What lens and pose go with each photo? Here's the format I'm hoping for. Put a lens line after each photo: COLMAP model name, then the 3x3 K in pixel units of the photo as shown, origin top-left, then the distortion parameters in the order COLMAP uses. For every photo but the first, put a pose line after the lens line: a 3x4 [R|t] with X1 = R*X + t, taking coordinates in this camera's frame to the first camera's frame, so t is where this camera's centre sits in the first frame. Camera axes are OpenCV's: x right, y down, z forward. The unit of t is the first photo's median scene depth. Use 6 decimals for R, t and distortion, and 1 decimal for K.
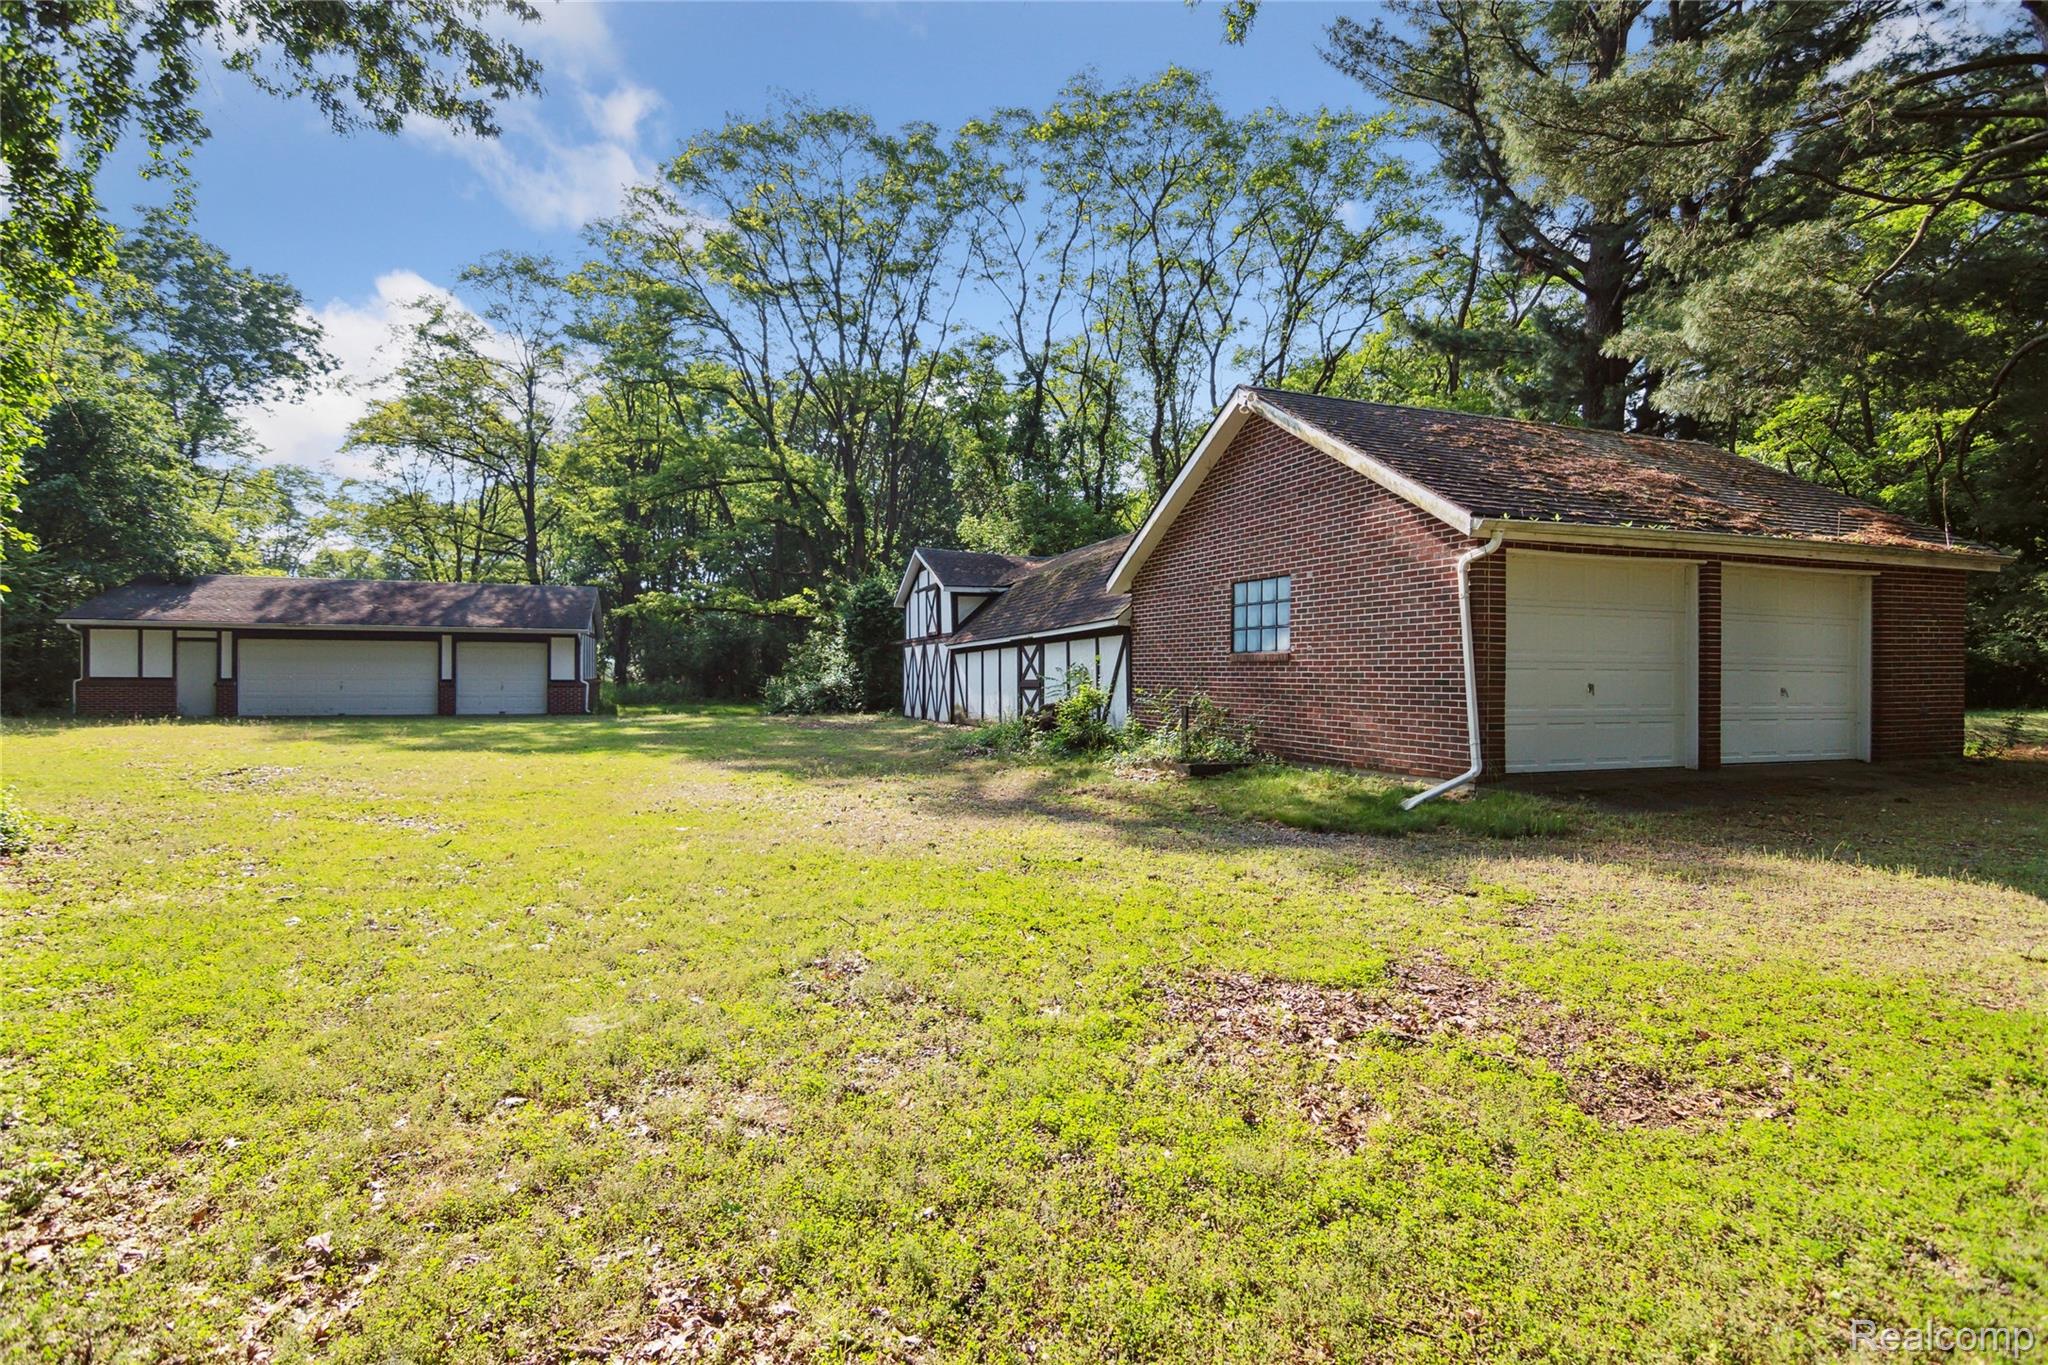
lens RADIAL K [[945.2, 0, 1025.2], [0, 945.2, 688.2], [0, 0, 1]] dist [-0.018002, -0.000854]
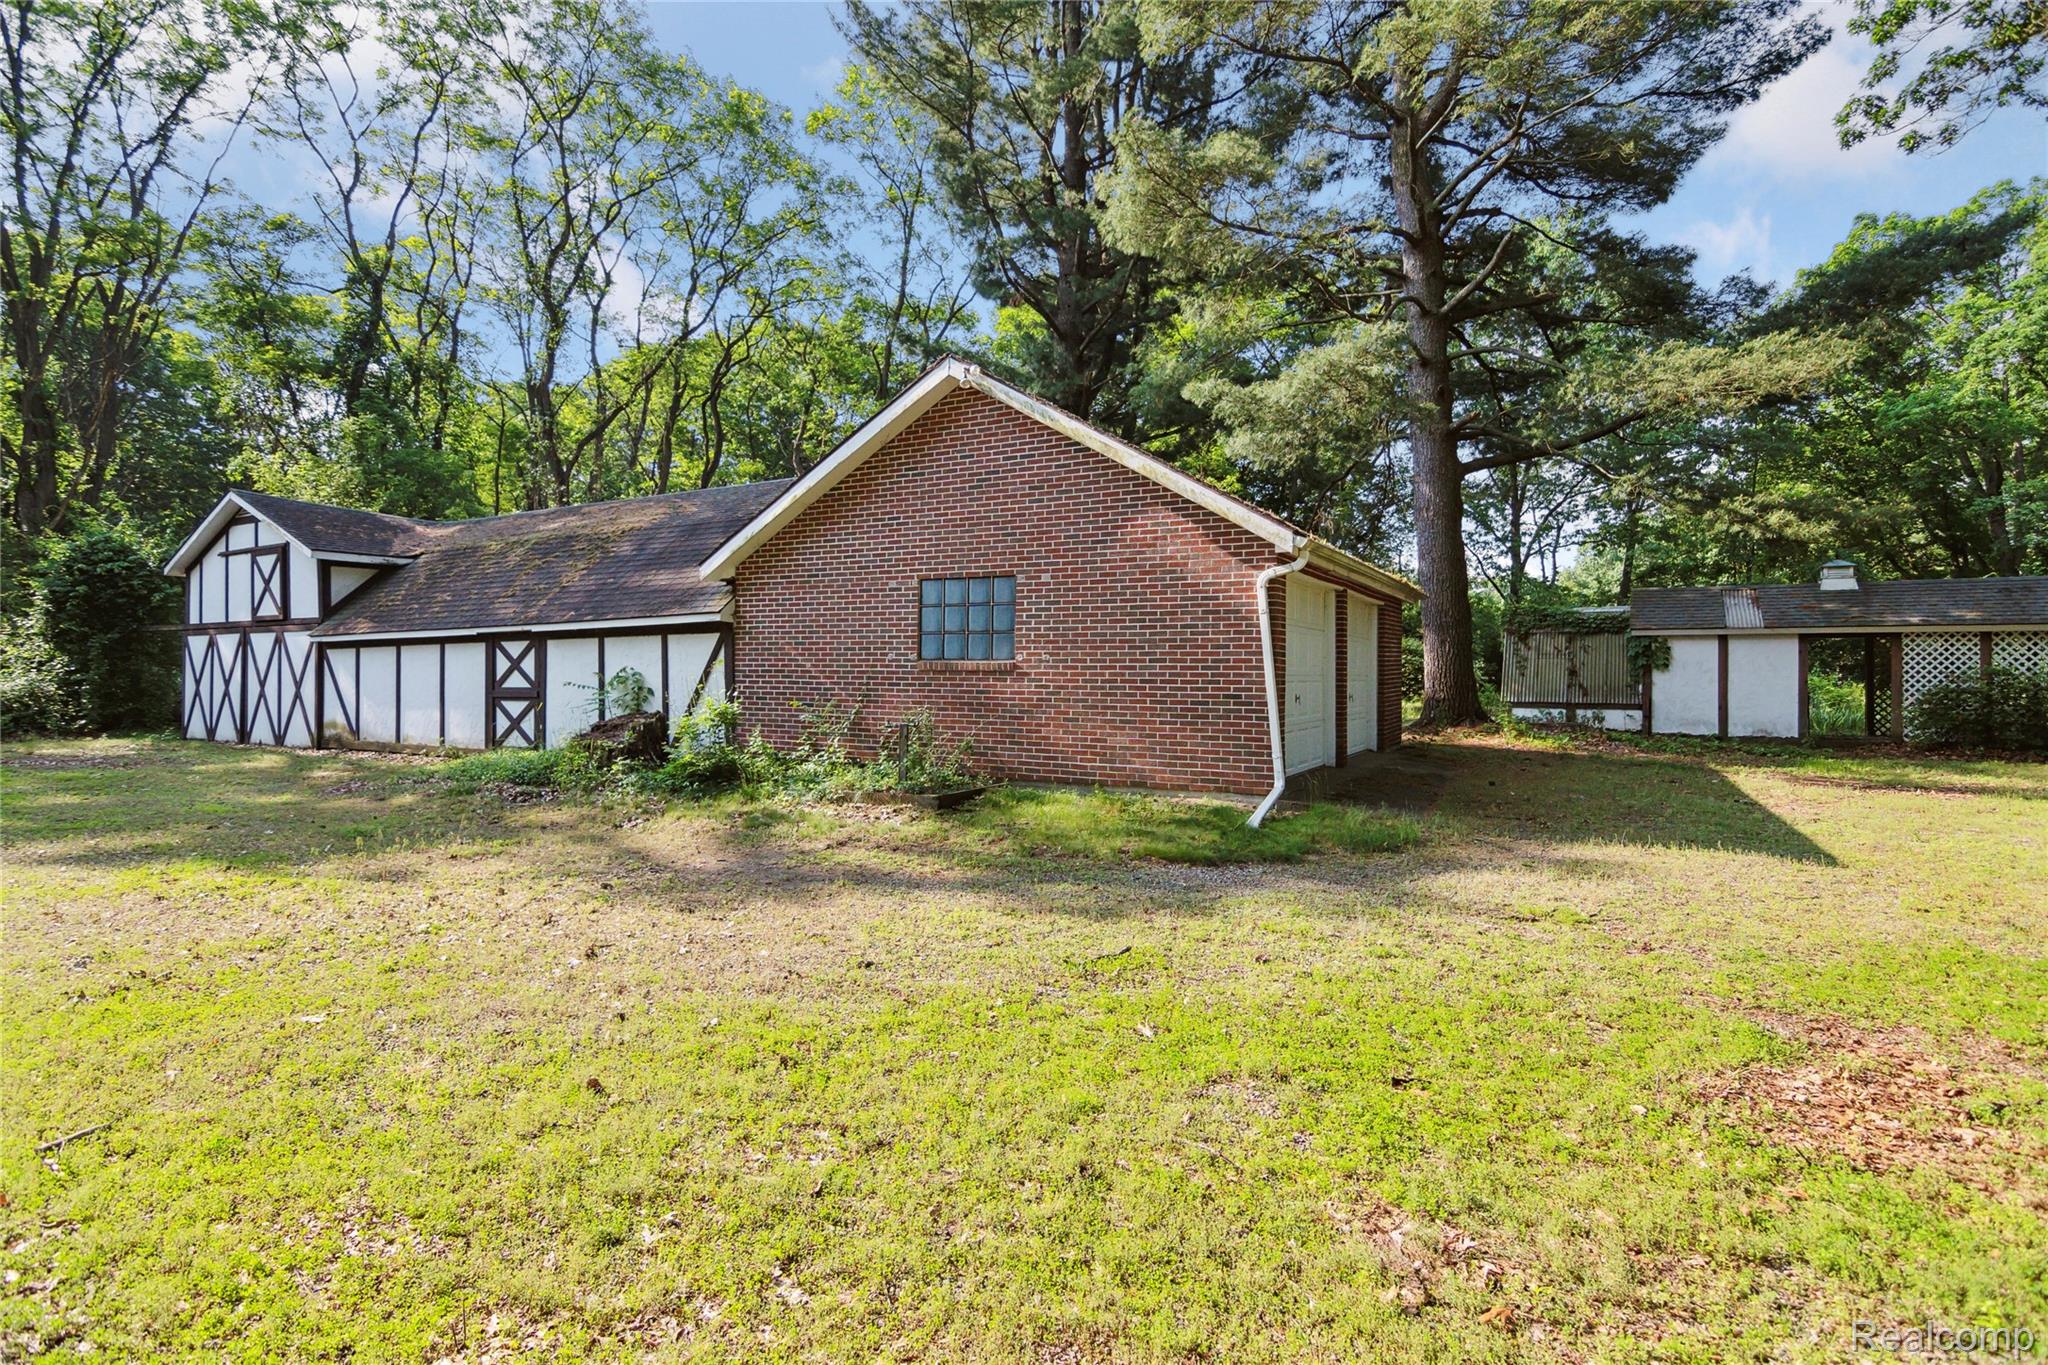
lens RADIAL K [[945.2, 0, 1024.4], [0, 945.2, 672.9], [0, 0, 1]] dist [-0.018002, -0.000854]
pose [[0.753430, 0.005807, 0.657502, -0.172452], [0.004258, 0.999897, -0.013710, -0.008367], [-0.657514, 0.013129, 0.753328, 0.177282]]
